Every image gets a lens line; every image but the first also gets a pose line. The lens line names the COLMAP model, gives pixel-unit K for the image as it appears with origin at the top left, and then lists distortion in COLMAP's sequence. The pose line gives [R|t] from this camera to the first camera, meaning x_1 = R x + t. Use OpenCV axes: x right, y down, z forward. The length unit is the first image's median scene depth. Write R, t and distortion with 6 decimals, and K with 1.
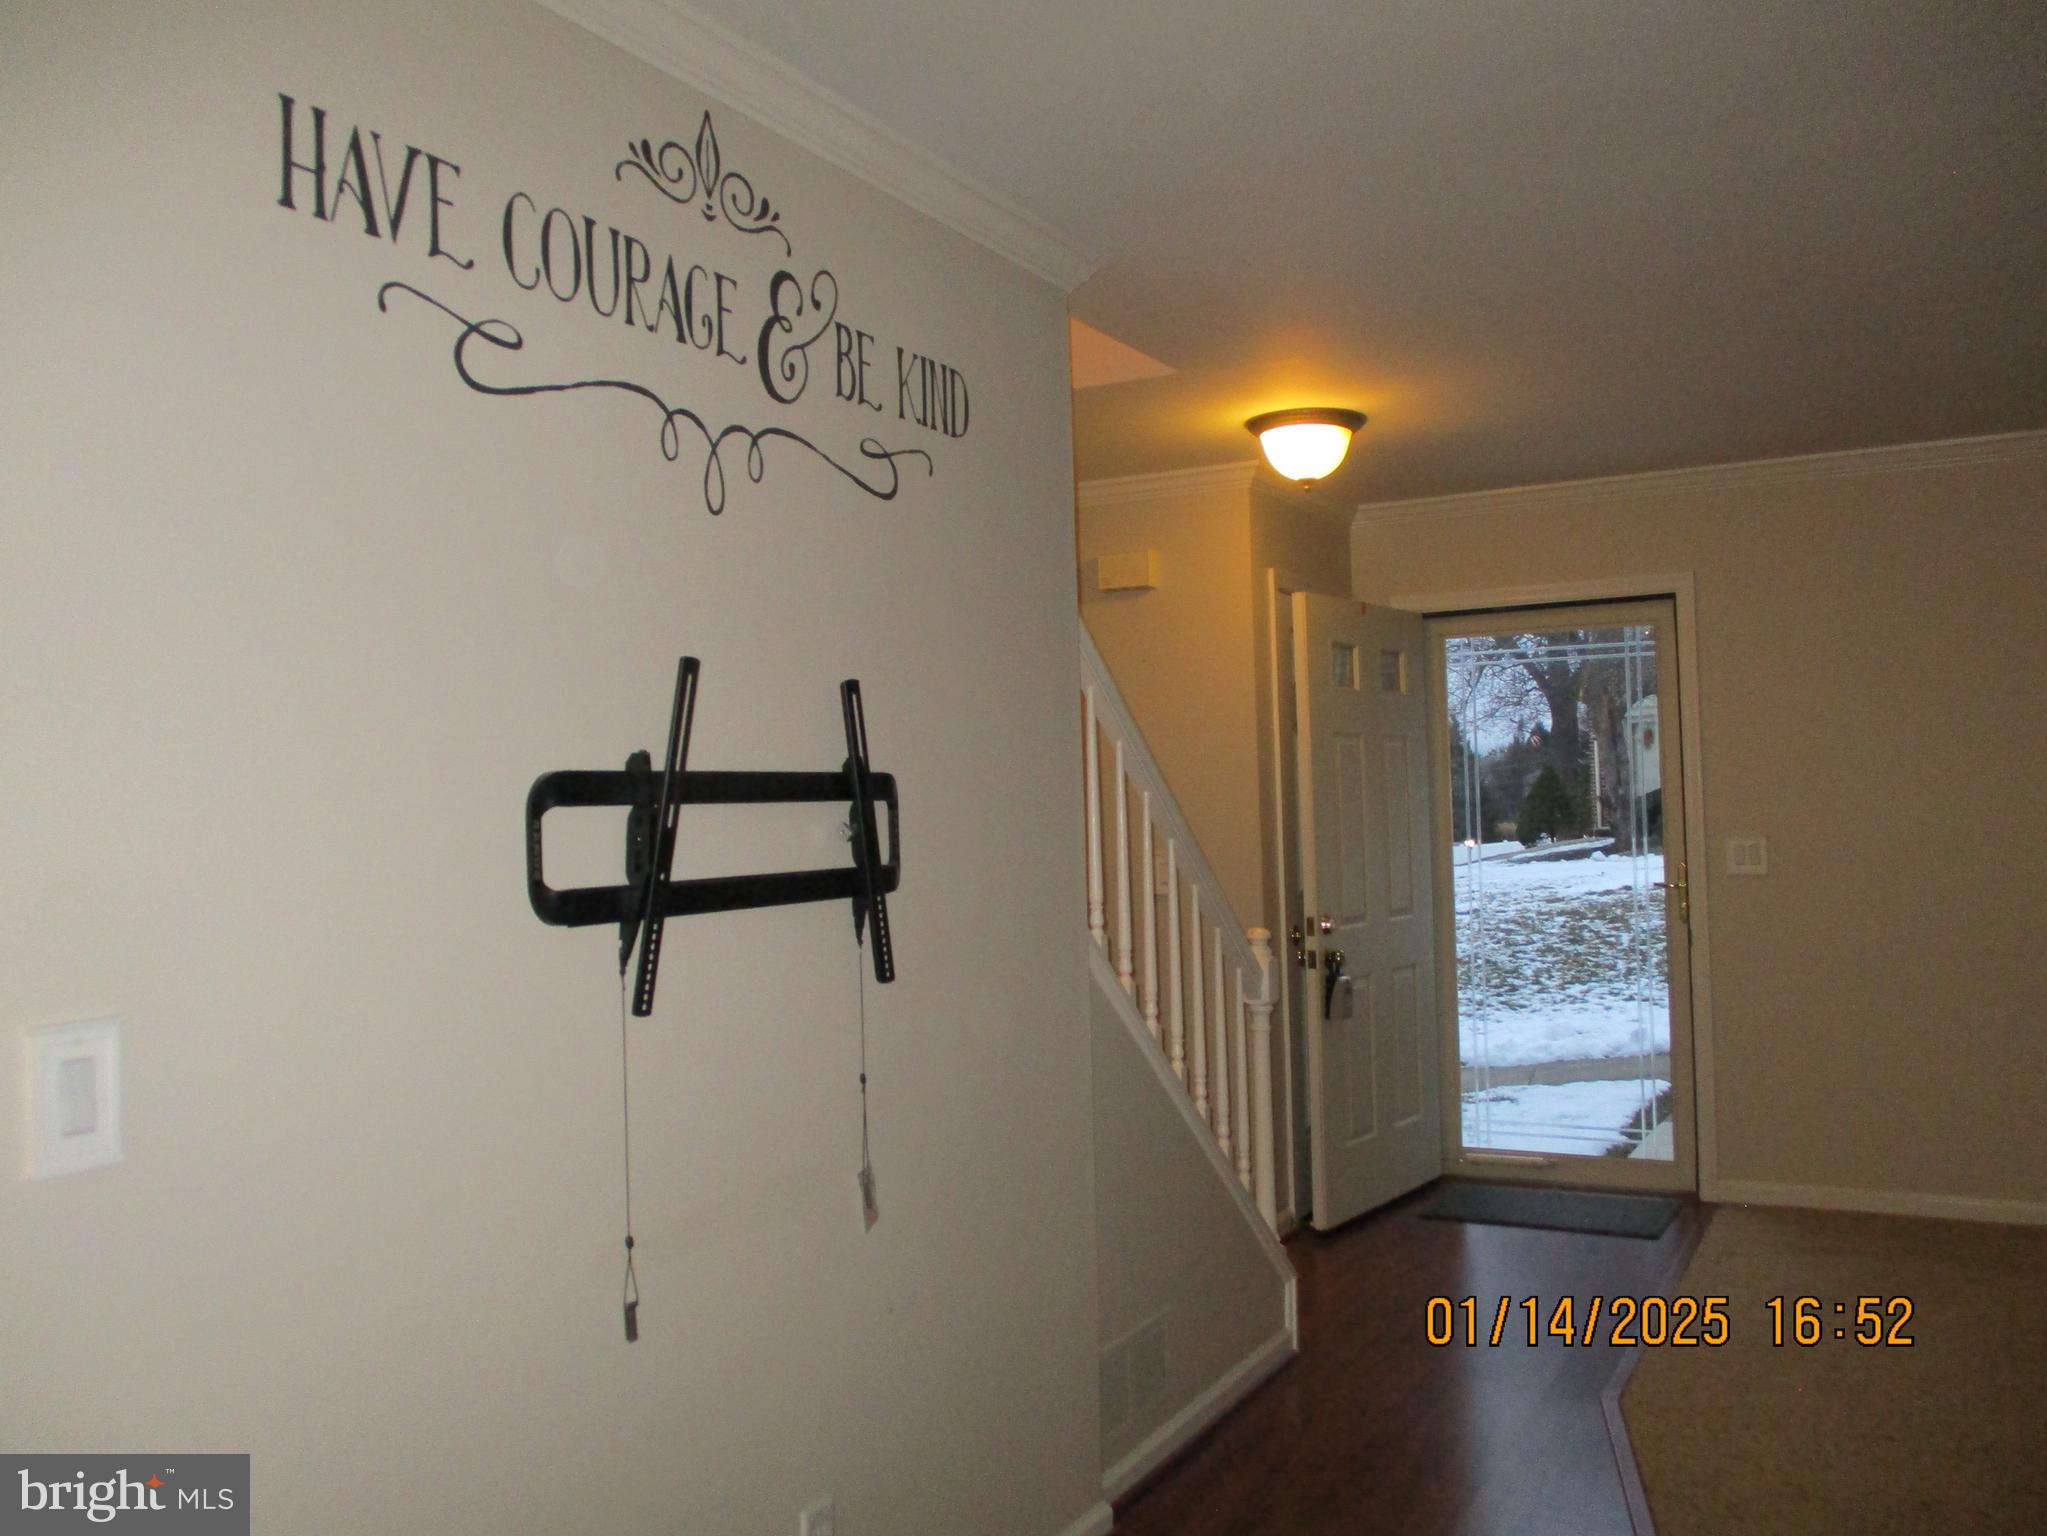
lens RADIAL K [[1686.1, 0, 1042.3], [0, 1686.1, 766.2], [0, 0, 1]] dist [-0.030863, 0.001345]
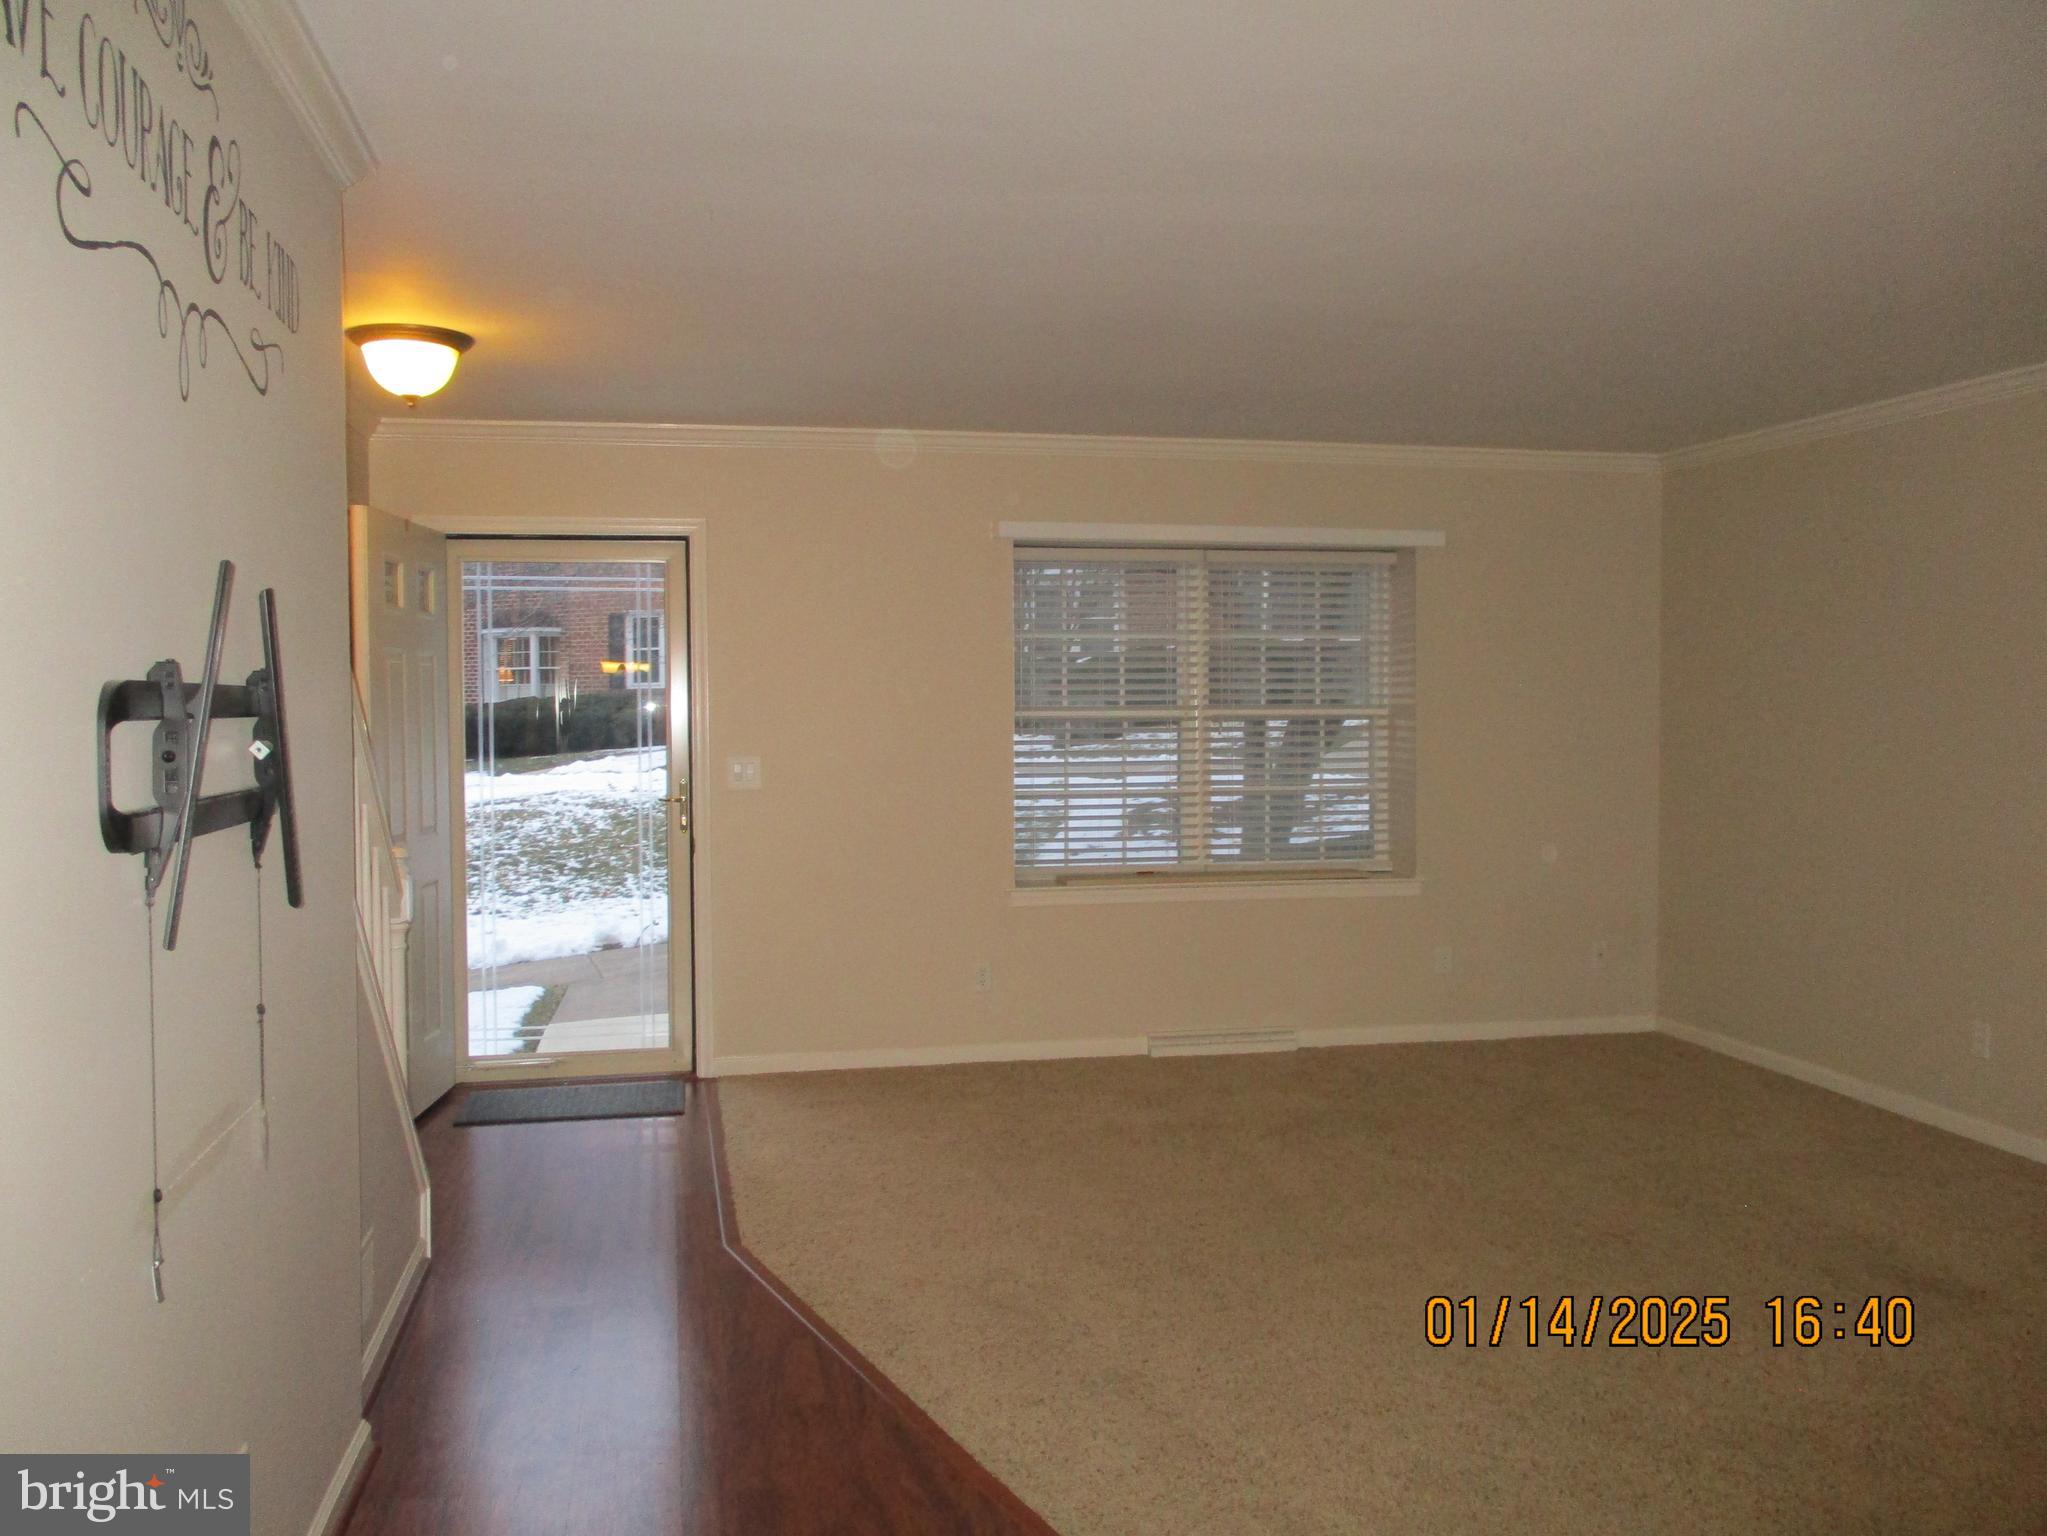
lens RADIAL K [[1686.1, 0, 1042.3], [0, 1686.1, 766.2], [0, 0, 1]] dist [-0.030863, 0.001345]
pose [[0.752125, -0.000299, 0.659020, -0.397749], [-0.031579, 0.998835, 0.036493, 0.000148], [-0.658263, -0.048259, 0.751239, 0.006849]]
